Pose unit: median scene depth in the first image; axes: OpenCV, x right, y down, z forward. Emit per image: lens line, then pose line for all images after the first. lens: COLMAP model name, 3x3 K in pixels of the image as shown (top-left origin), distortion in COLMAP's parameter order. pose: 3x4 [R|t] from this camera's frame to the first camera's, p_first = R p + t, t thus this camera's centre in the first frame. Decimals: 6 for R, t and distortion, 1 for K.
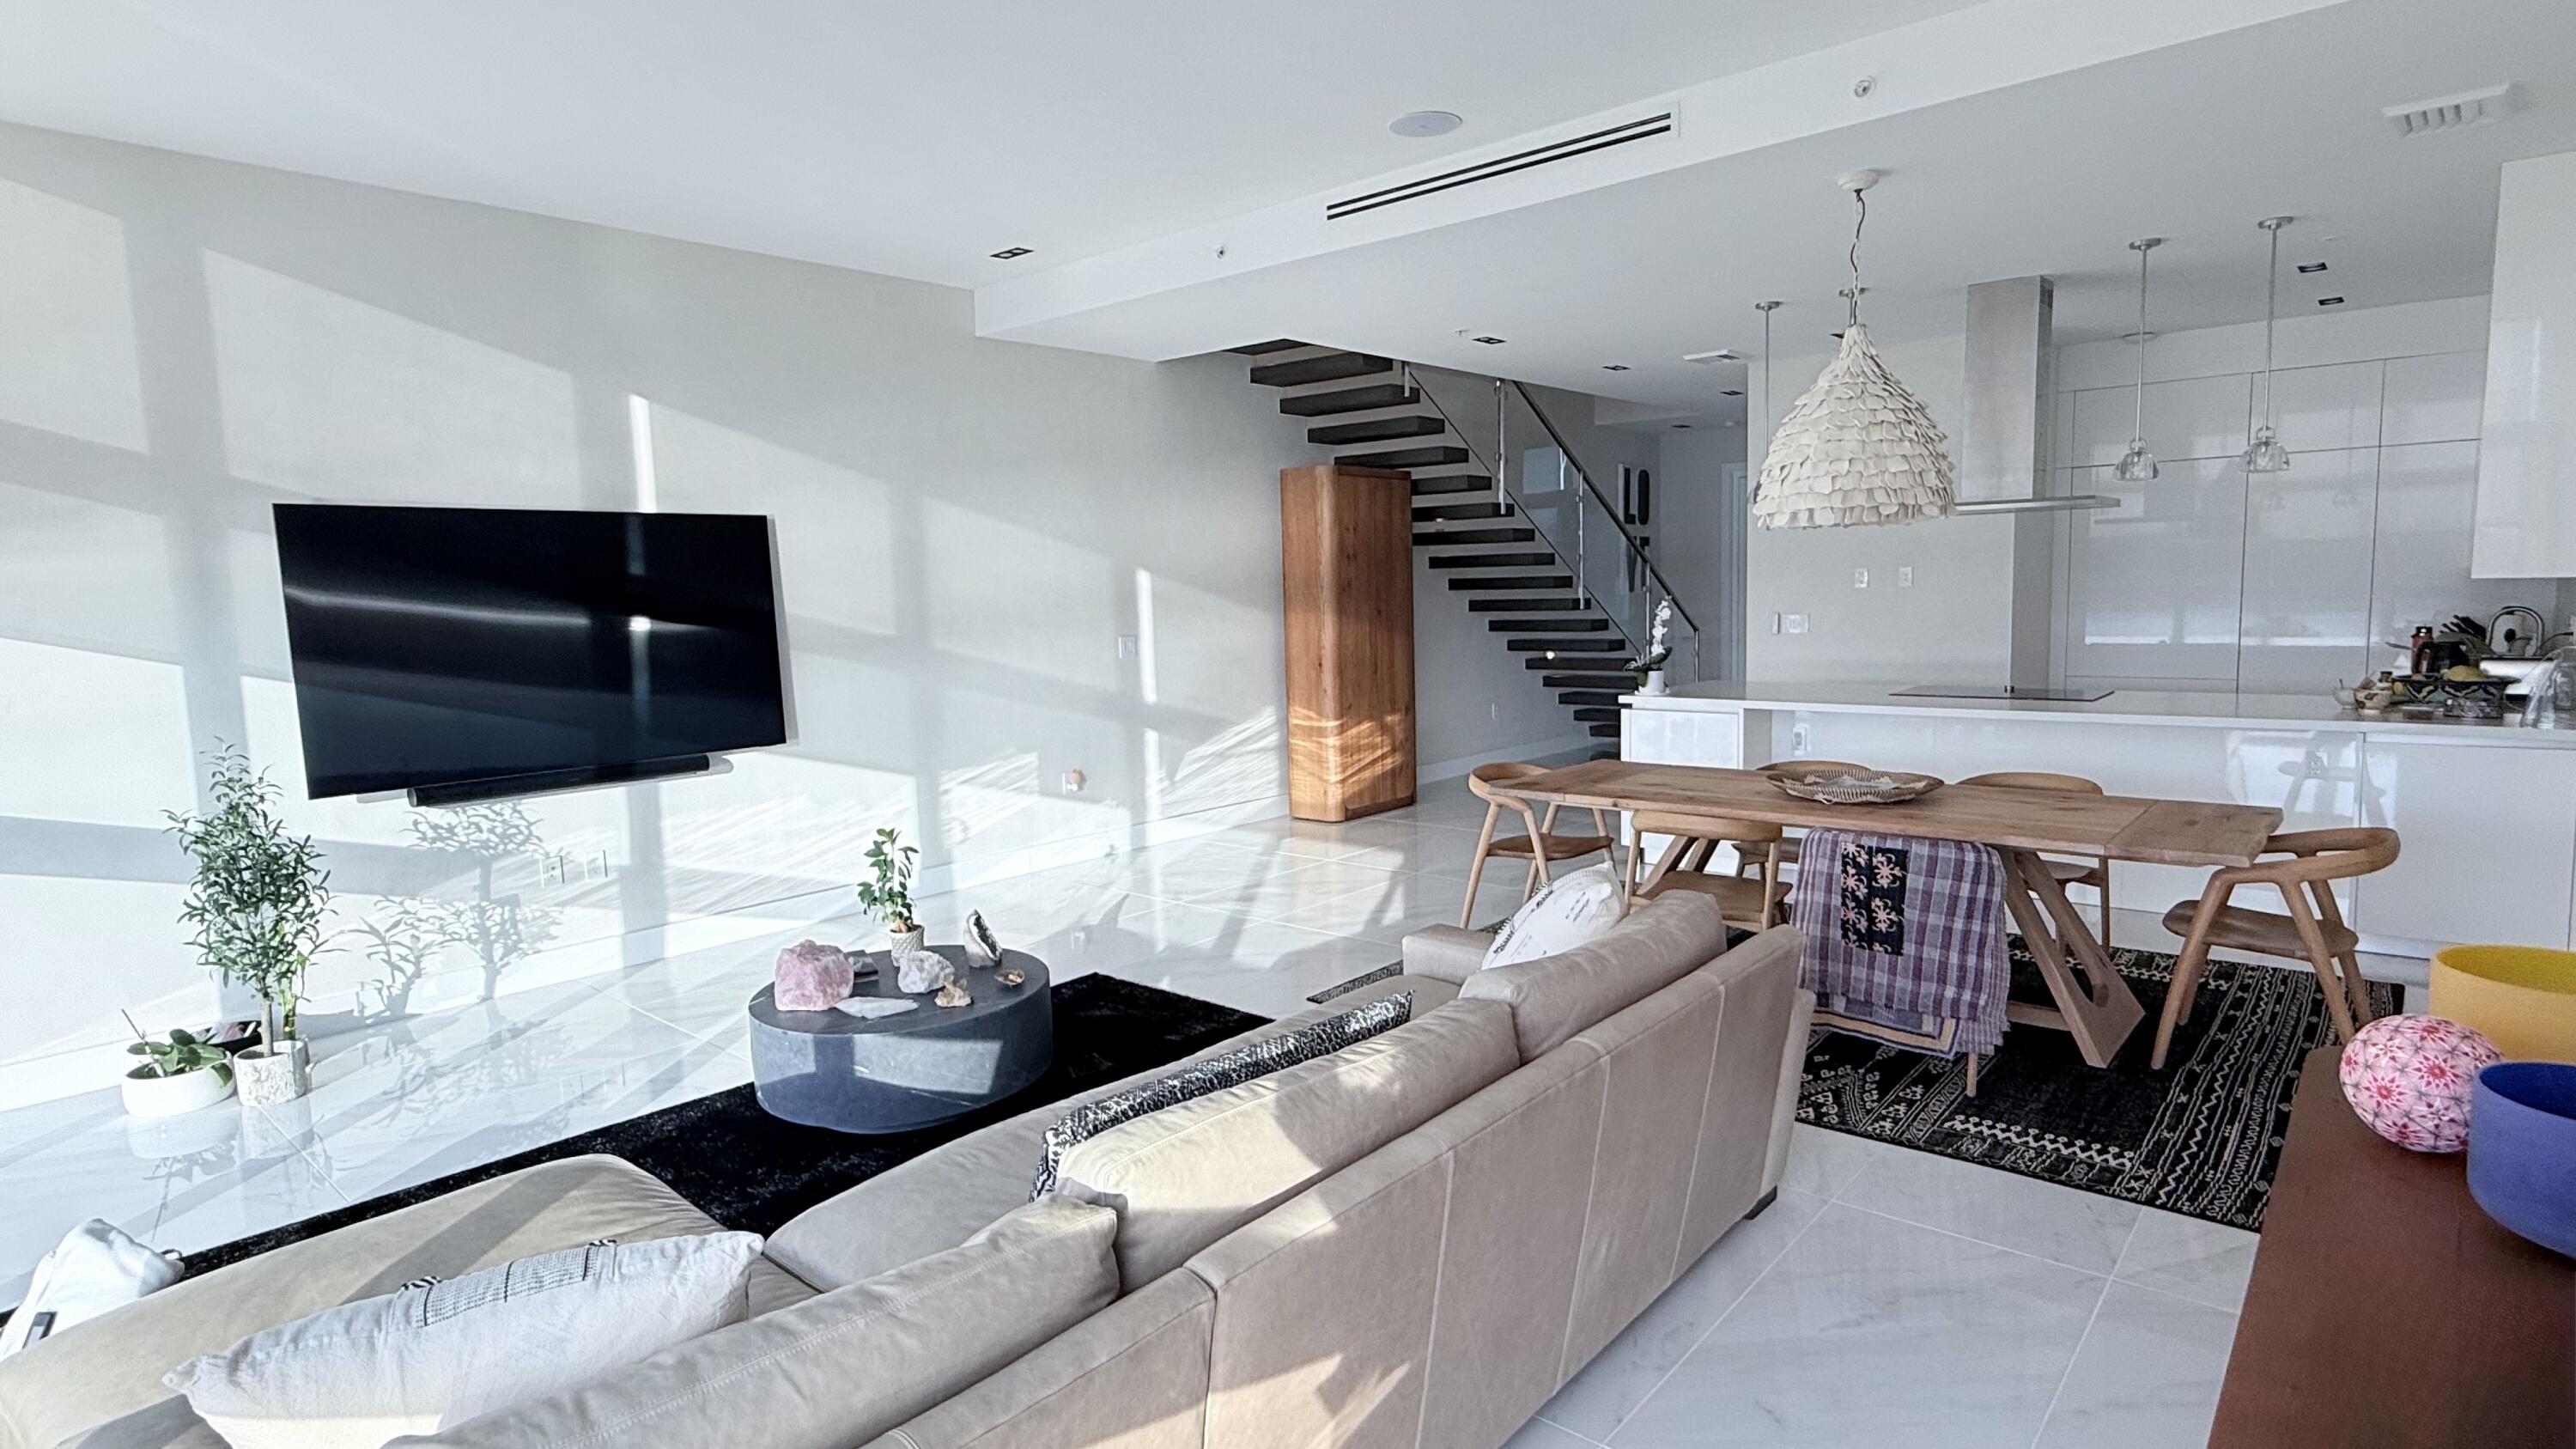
lens RADIAL K [[1327.6, 0, 1288.0], [0, 1327.6, 724.5], [0, 0, 1]] dist [-0.000438, -0.000067]
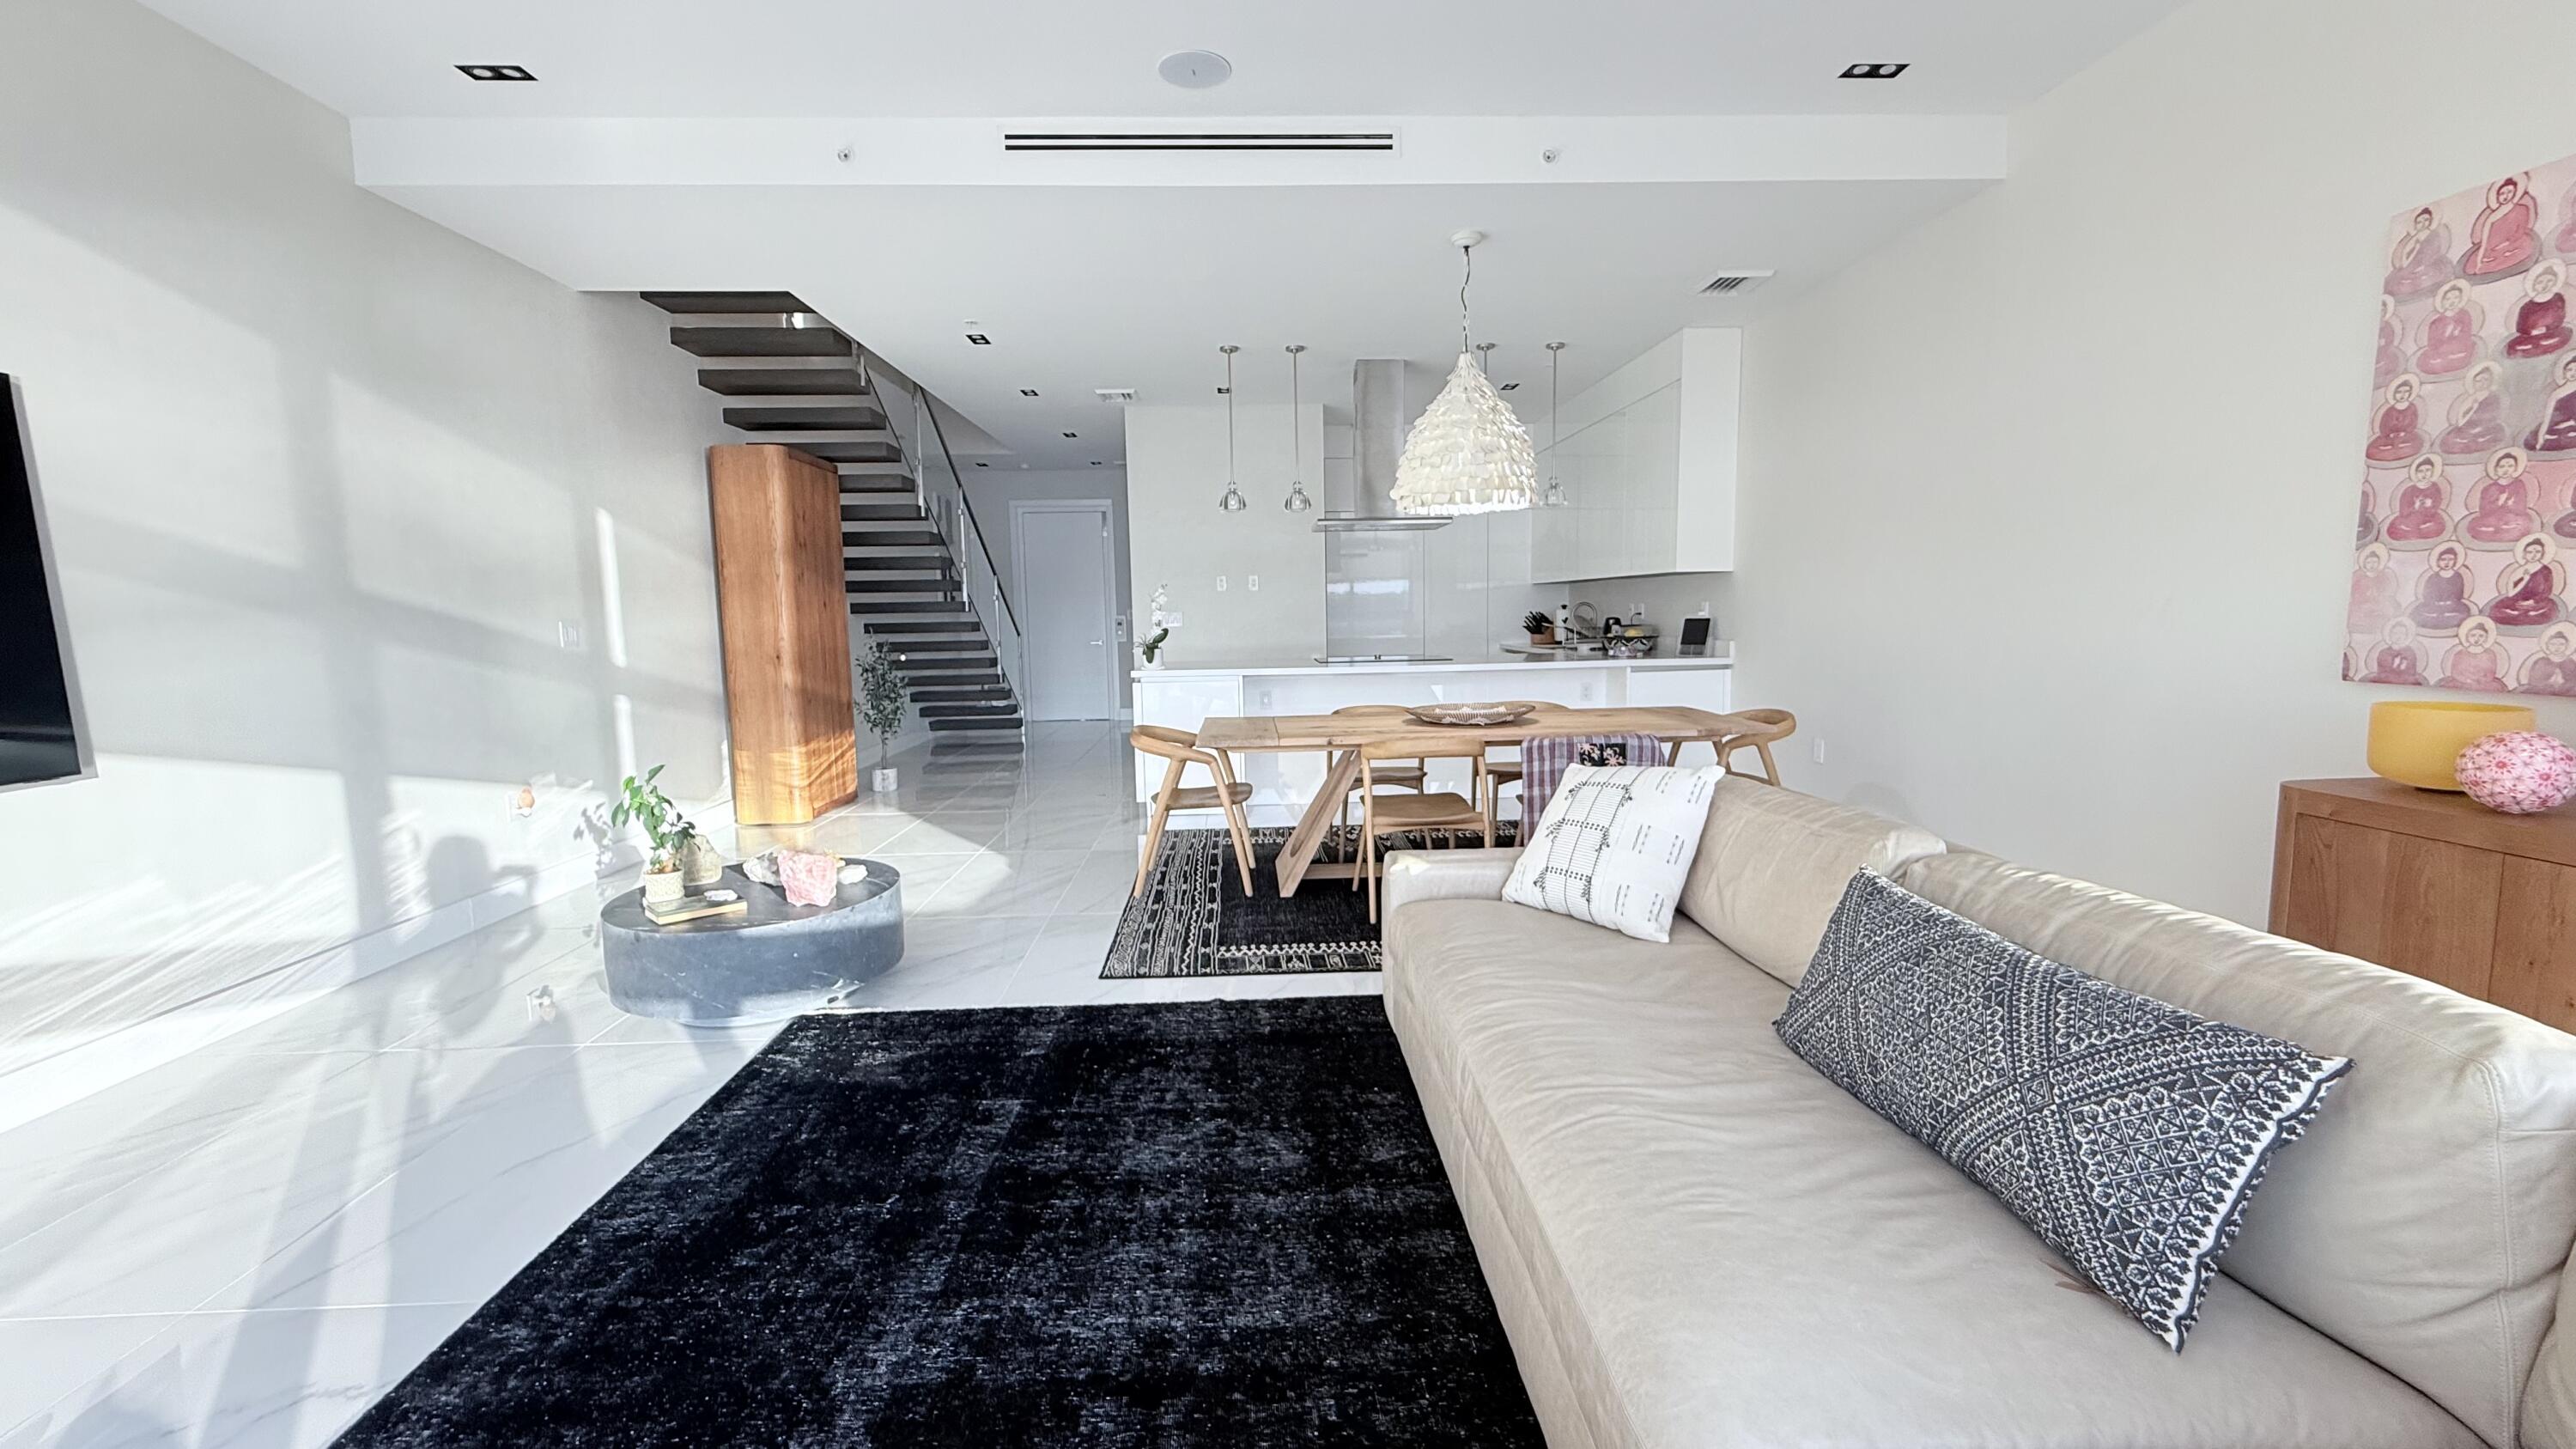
lens RADIAL K [[1034.9, 0, 1288.0], [0, 1034.9, 724.5], [0, 0, 1]] dist [-0.000186, -0.000012]
pose [[0.722397, -0.063451, 0.688561, -0.306860], [0.072056, 0.997267, 0.016301, 0.022130], [-0.687714, 0.037839, 0.724995, 0.304739]]
